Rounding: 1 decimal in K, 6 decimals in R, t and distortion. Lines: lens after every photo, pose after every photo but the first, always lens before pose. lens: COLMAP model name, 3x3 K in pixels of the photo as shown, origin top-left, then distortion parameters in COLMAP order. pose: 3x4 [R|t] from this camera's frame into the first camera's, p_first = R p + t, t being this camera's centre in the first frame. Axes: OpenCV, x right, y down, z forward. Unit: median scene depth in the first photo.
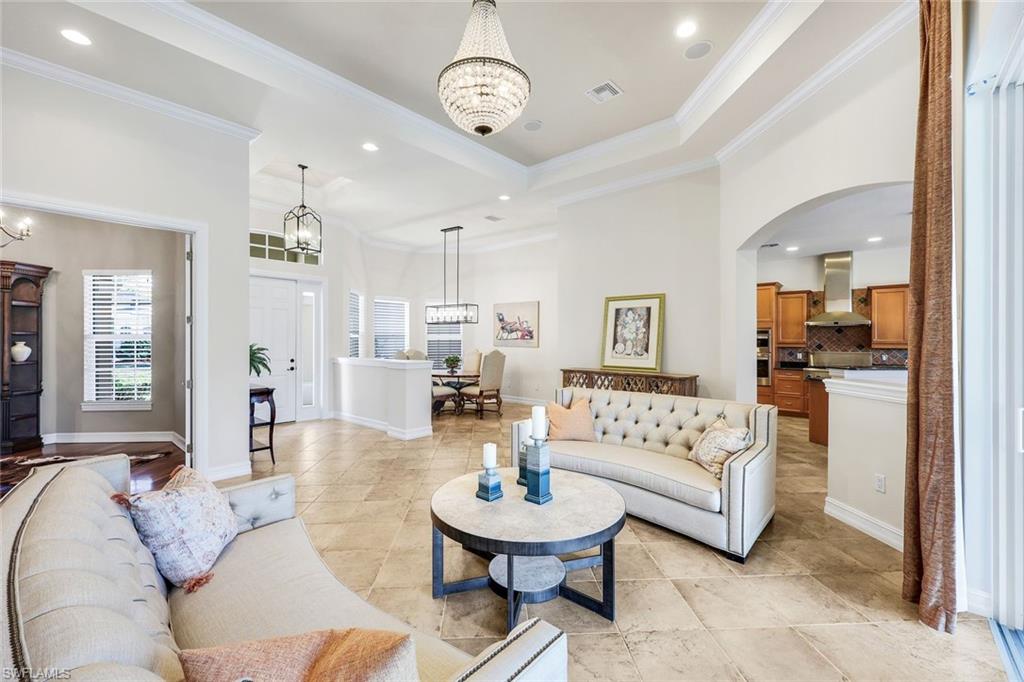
lens RADIAL K [[413.2, 0, 512.0], [0, 413.2, 341.0], [0, 0, 1]] dist [0.001193, 0.000149]
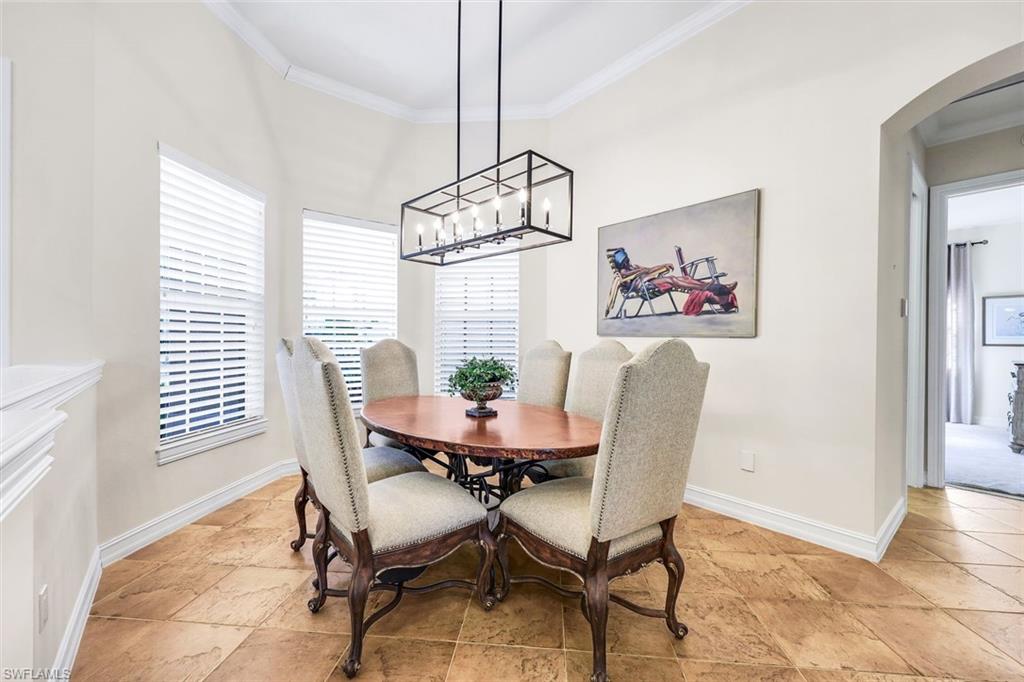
lens RADIAL K [[413.2, 0, 512.0], [0, 413.2, 341.0], [0, 0, 1]] dist [0.001193, 0.000149]
pose [[0.988018, 0.006472, -0.154203, -0.070666], [-0.005909, 0.999974, 0.004110, 0.018480], [0.154226, -0.003150, 0.988031, 0.650881]]
